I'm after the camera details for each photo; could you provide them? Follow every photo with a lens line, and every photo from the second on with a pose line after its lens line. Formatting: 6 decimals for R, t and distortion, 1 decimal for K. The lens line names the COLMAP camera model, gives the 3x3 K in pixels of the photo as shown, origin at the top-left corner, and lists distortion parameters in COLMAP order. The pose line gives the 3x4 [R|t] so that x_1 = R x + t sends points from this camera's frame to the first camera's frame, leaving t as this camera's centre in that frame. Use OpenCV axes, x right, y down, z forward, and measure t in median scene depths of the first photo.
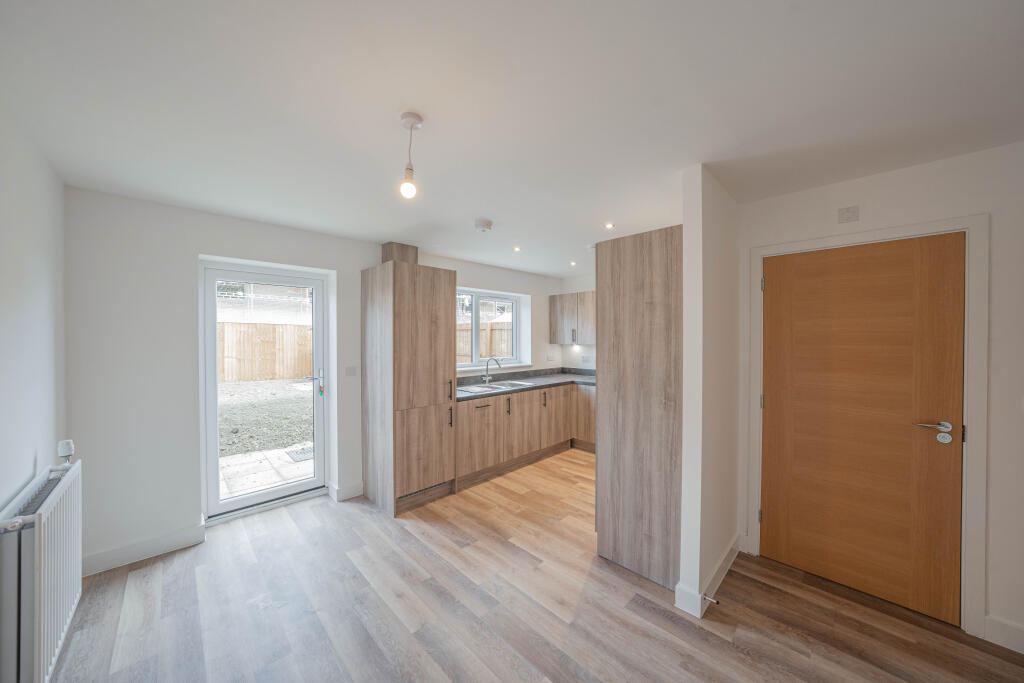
lens RADIAL K [[350.9, 0, 511.9], [0, 350.9, 341.8], [0, 0, 1]] dist [-0.024953, 0.002879]
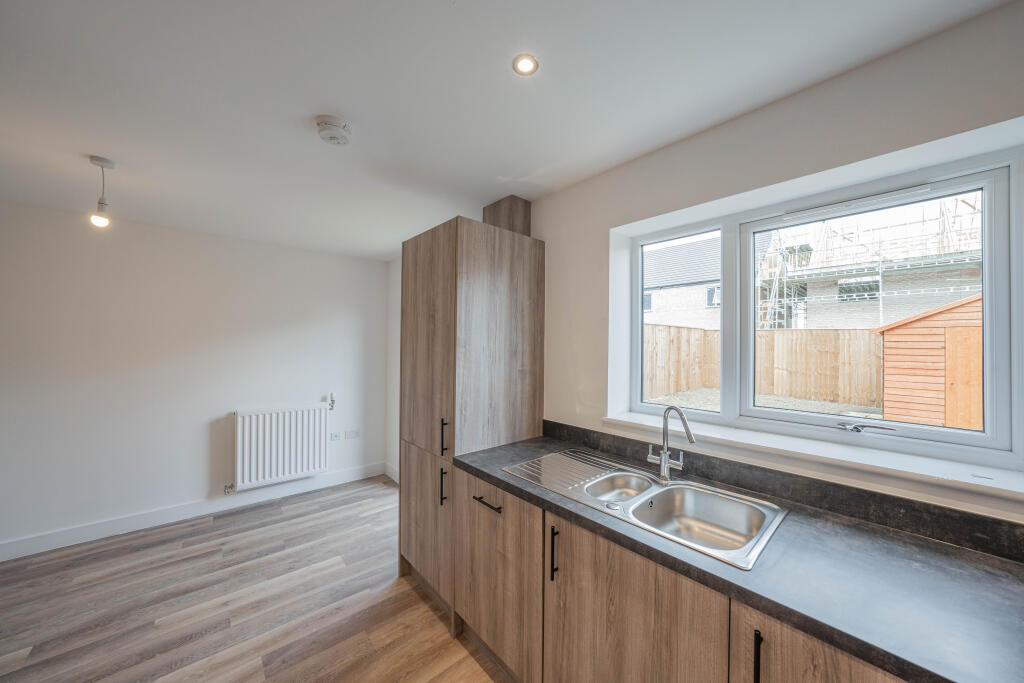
lens RADIAL K [[350.9, 0, 511.6], [0, 350.9, 342.1], [0, 0, 1]] dist [-0.024953, 0.002879]
pose [[-0.059216, -0.007496, -0.998217, 0.384468], [-0.021272, 0.999754, -0.006246, -0.011396], [0.998019, 0.020864, -0.059361, 1.187658]]
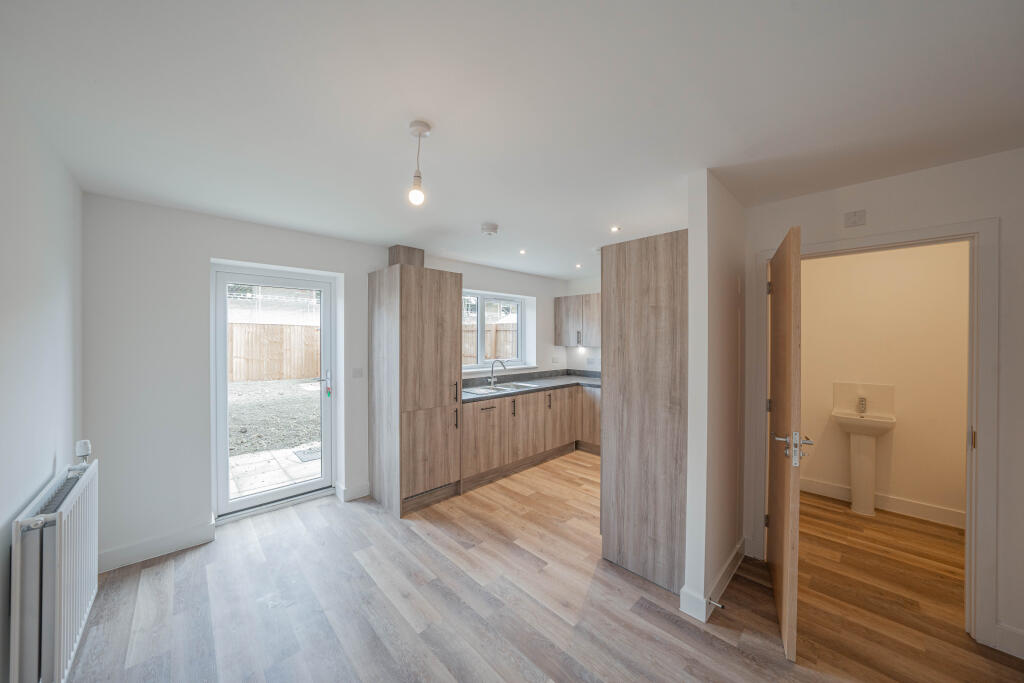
lens RADIAL K [[350.9, 0, 511.2], [0, 350.9, 340.9], [0, 0, 1]] dist [-0.024953, 0.002879]
pose [[0.999877, 0.002639, -0.015458, -0.001794], [-0.002699, 0.999989, -0.003835, -0.005830], [0.015448, 0.003876, 0.999873, -0.006245]]
